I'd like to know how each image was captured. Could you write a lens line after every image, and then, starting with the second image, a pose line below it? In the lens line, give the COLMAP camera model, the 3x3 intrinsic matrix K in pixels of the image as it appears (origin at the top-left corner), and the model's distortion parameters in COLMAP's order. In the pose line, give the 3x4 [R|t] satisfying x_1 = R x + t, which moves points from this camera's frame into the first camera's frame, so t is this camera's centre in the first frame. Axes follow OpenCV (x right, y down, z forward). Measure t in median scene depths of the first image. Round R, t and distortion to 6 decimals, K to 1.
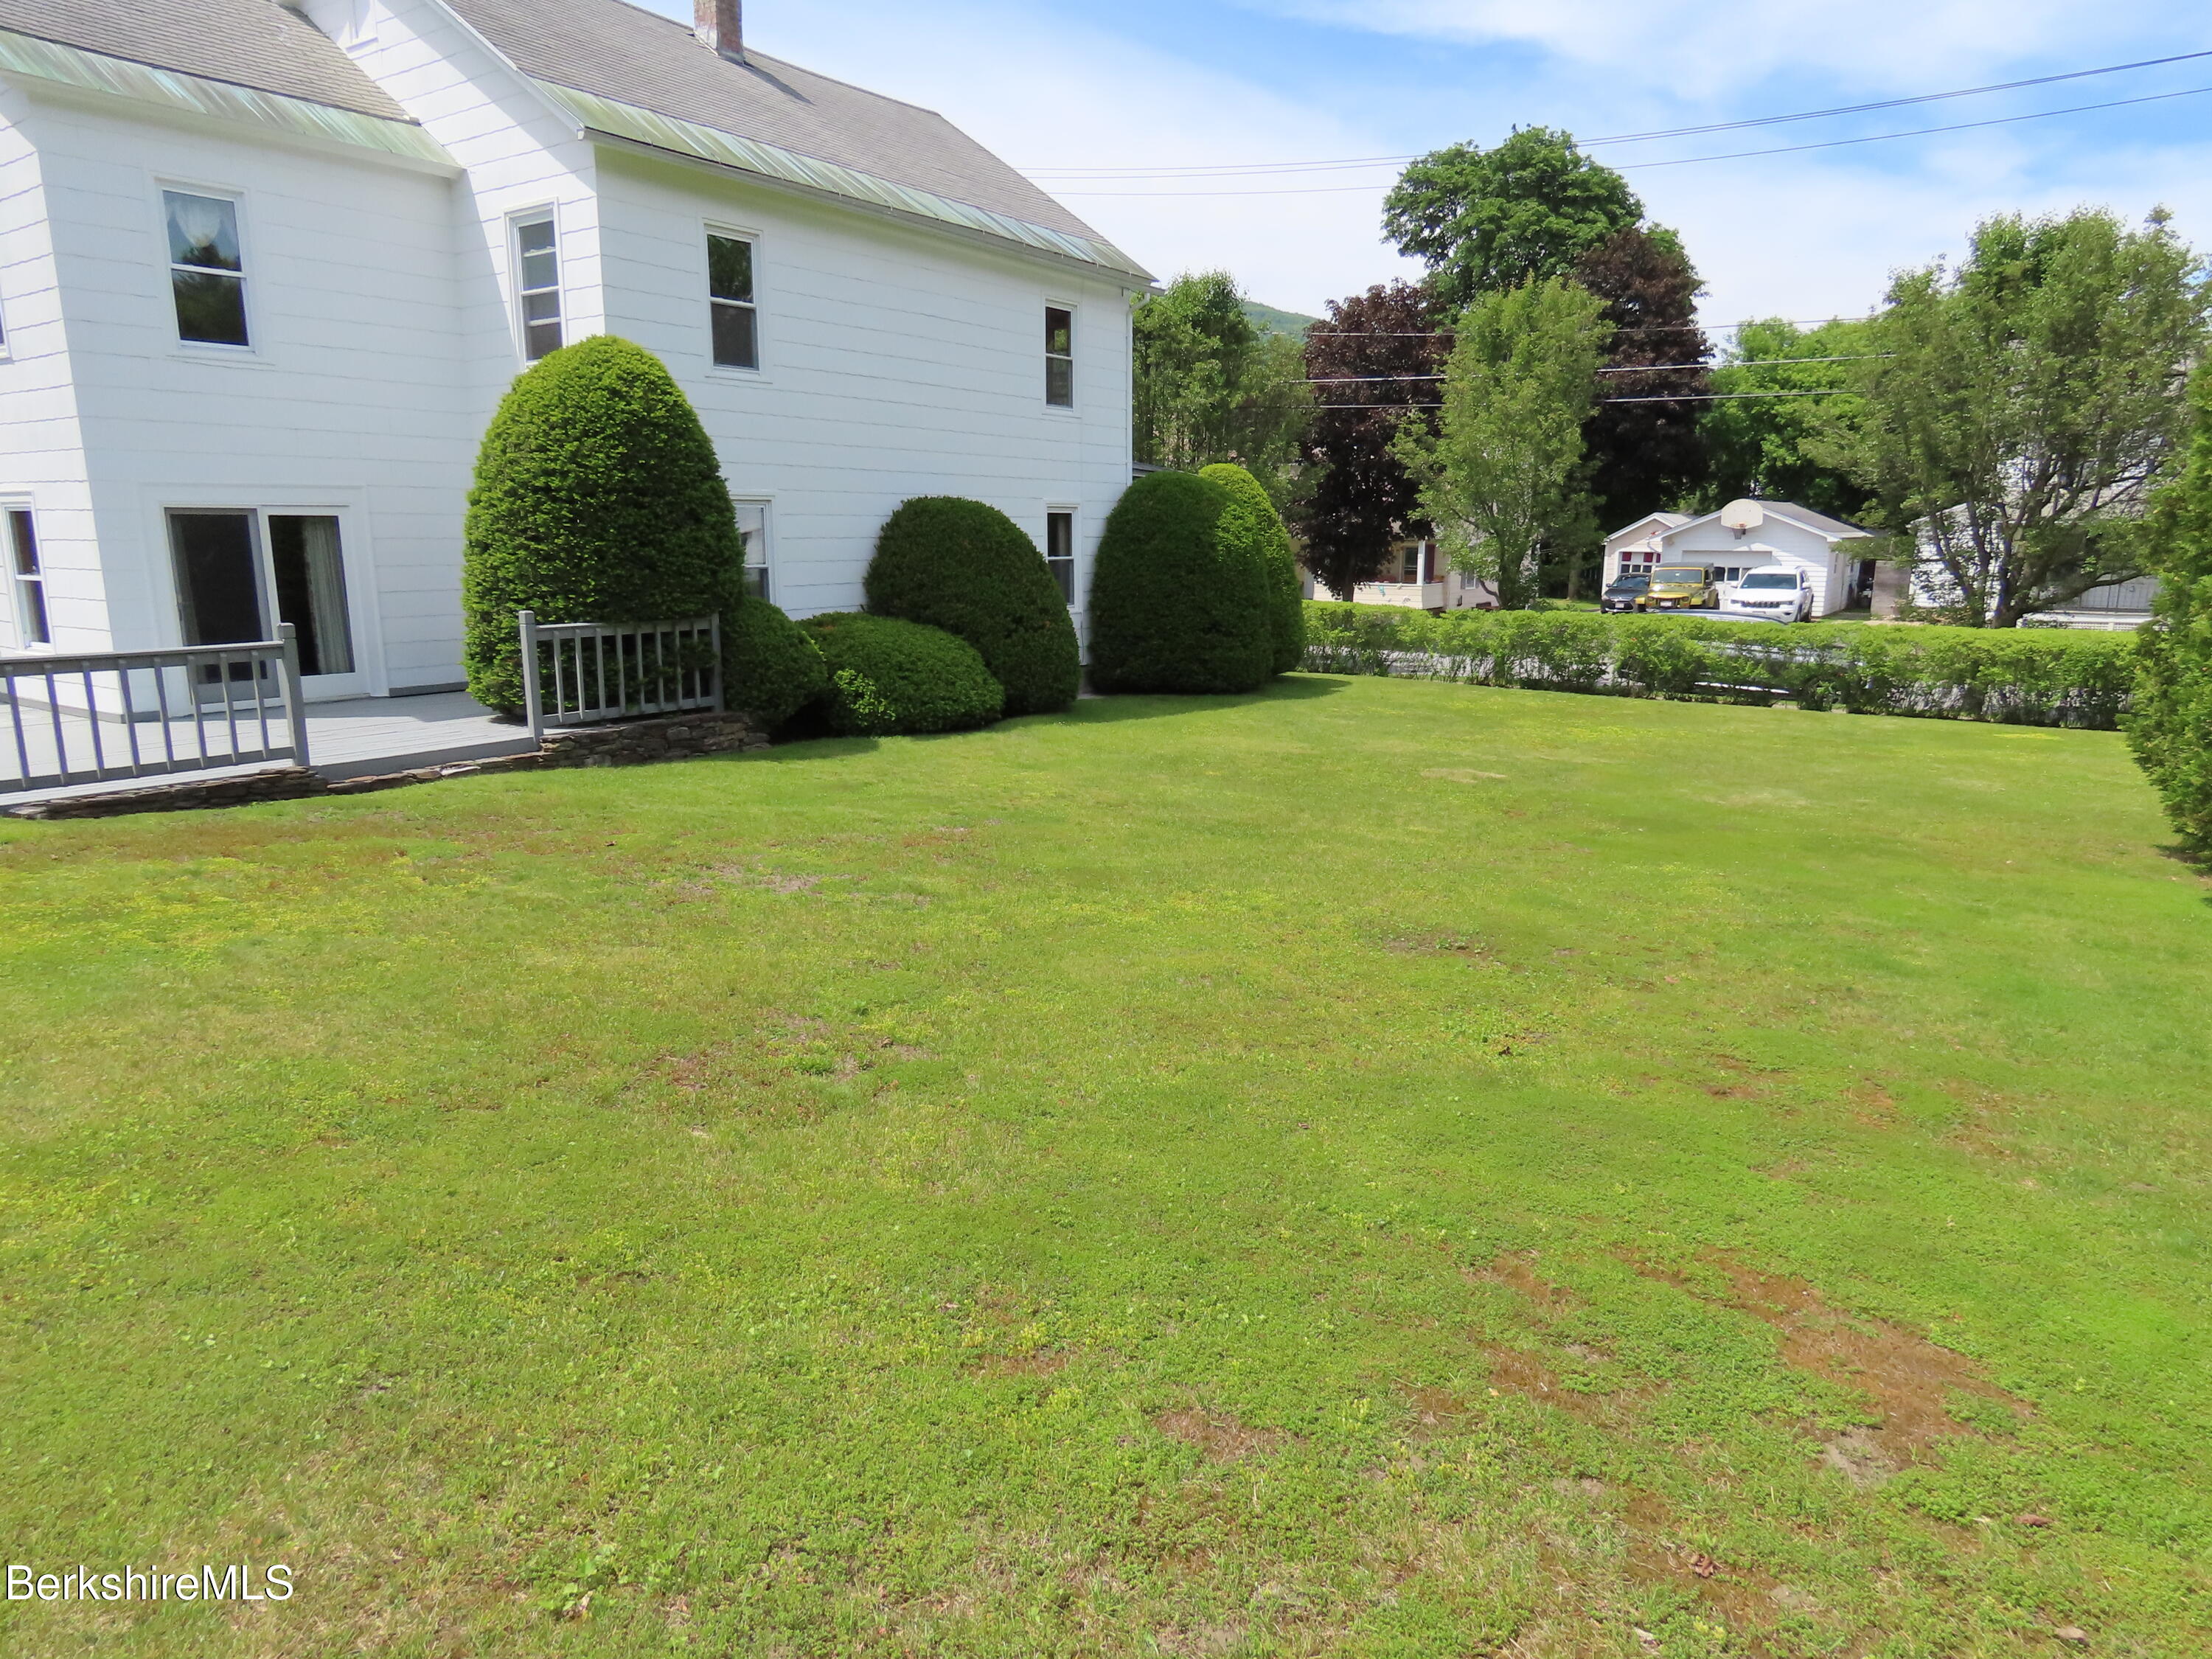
lens RADIAL K [[1393.6, 0, 1106.0], [0, 1393.6, 829.5], [0, 0, 1]] dist [-0.006792, 0.003096]
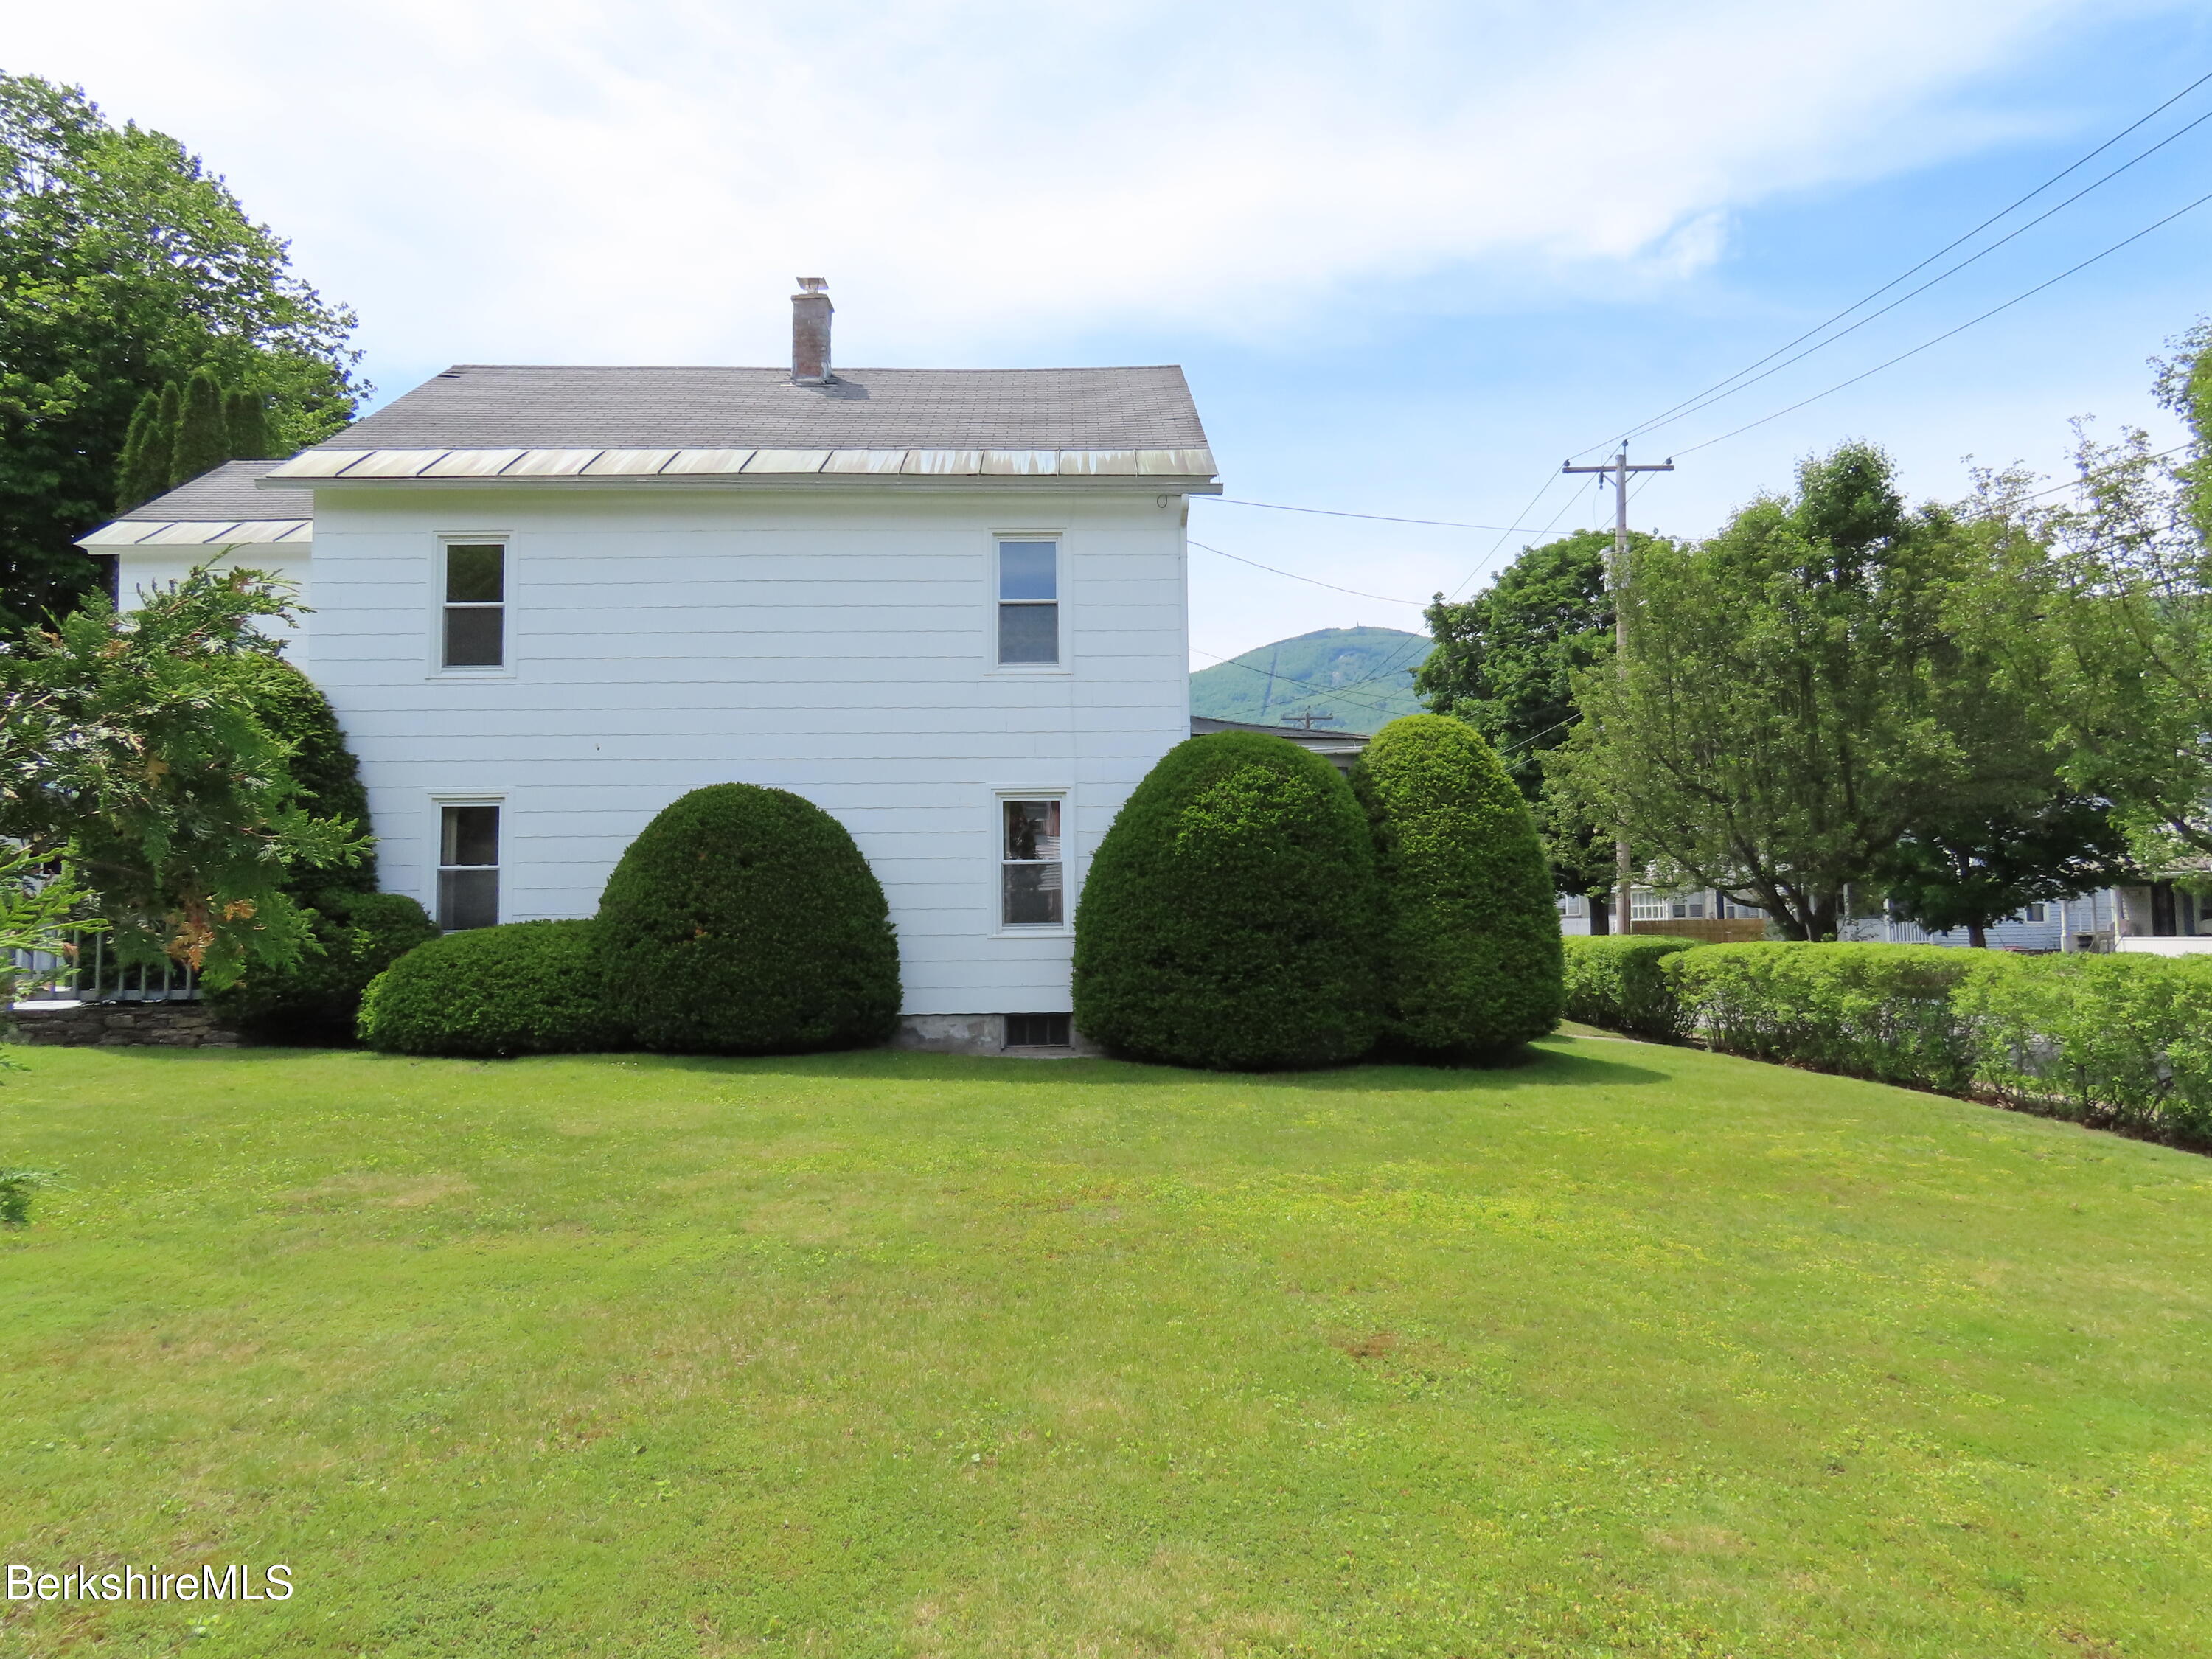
lens RADIAL K [[1393.6, 0, 1106.0], [0, 1393.6, 829.5], [0, 0, 1]] dist [-0.006792, 0.003096]
pose [[0.589843, -0.066457, -0.804778, 1.027695], [-0.157606, 0.967967, -0.195446, -0.133865], [0.791988, 0.242121, 0.560475, 1.105091]]
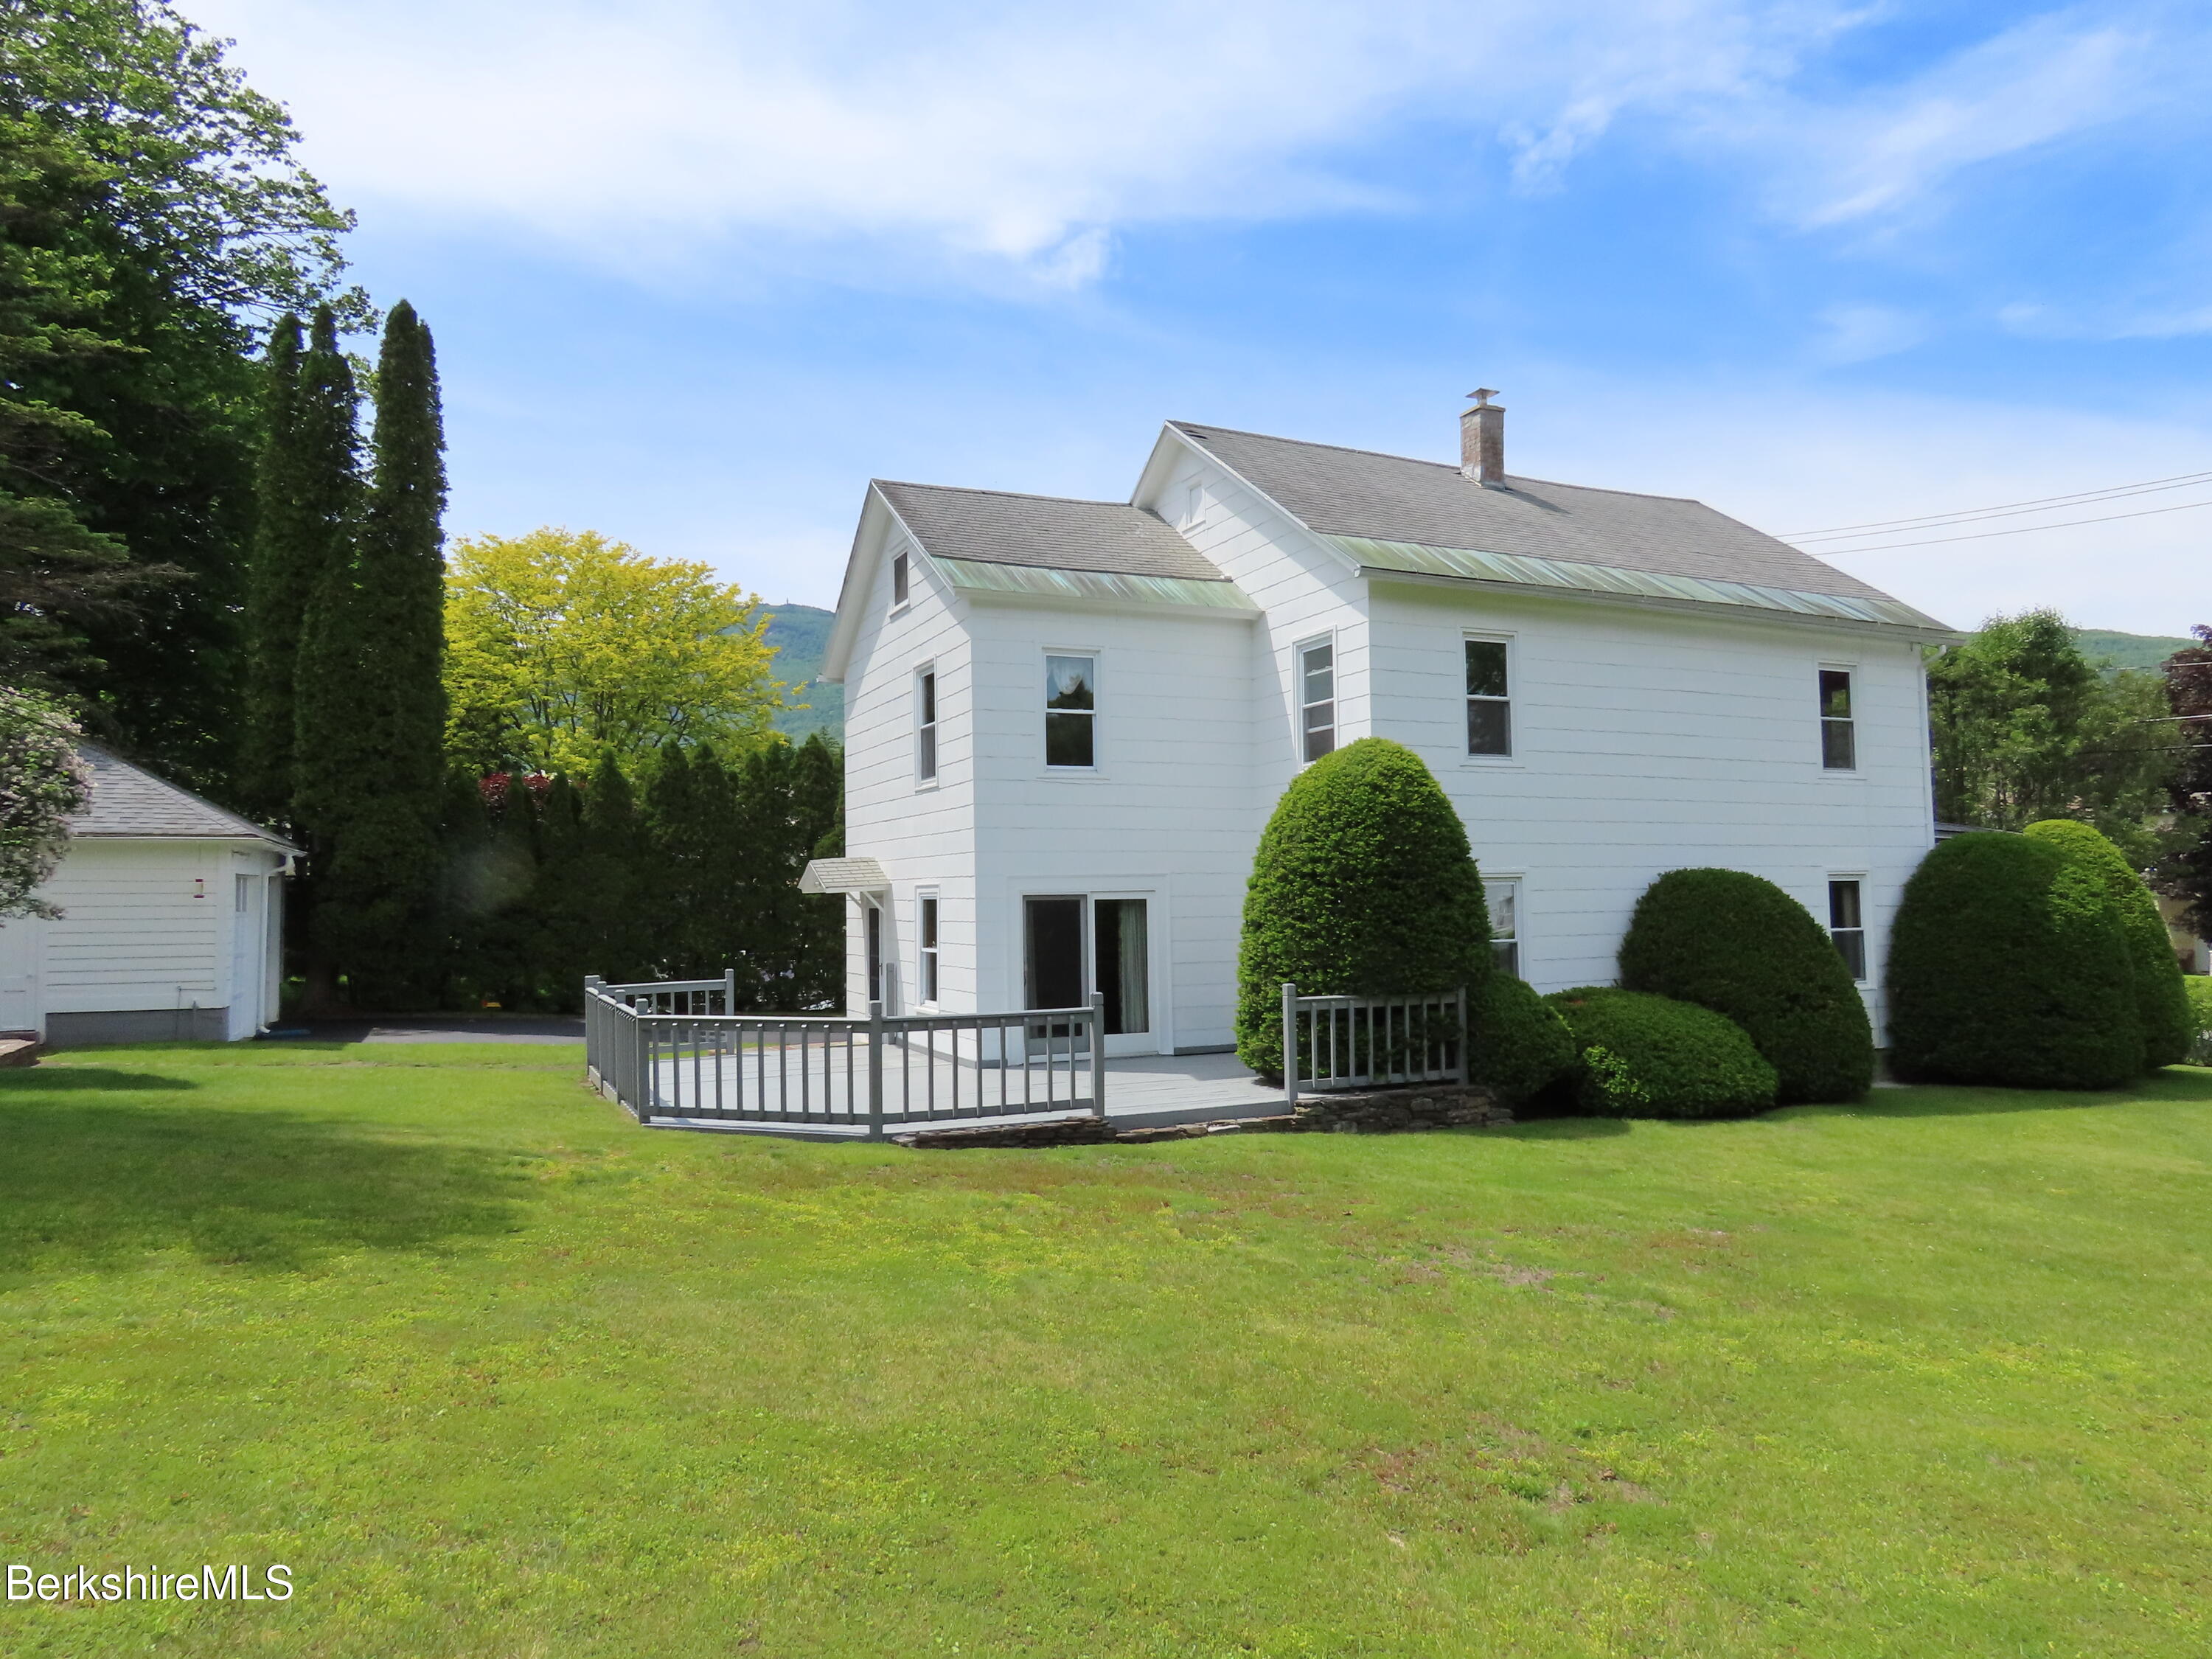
lens RADIAL K [[1385.2, 0, 1096.9], [0, 1385.2, 842.4], [0, 0, 1]] dist [-0.010131, -0.001547]
pose [[0.861179, -0.038122, -0.506871, 0.009301], [-0.090383, 0.969808, -0.226502, -0.004697], [0.500202, 0.240871, 0.831732, -0.007544]]
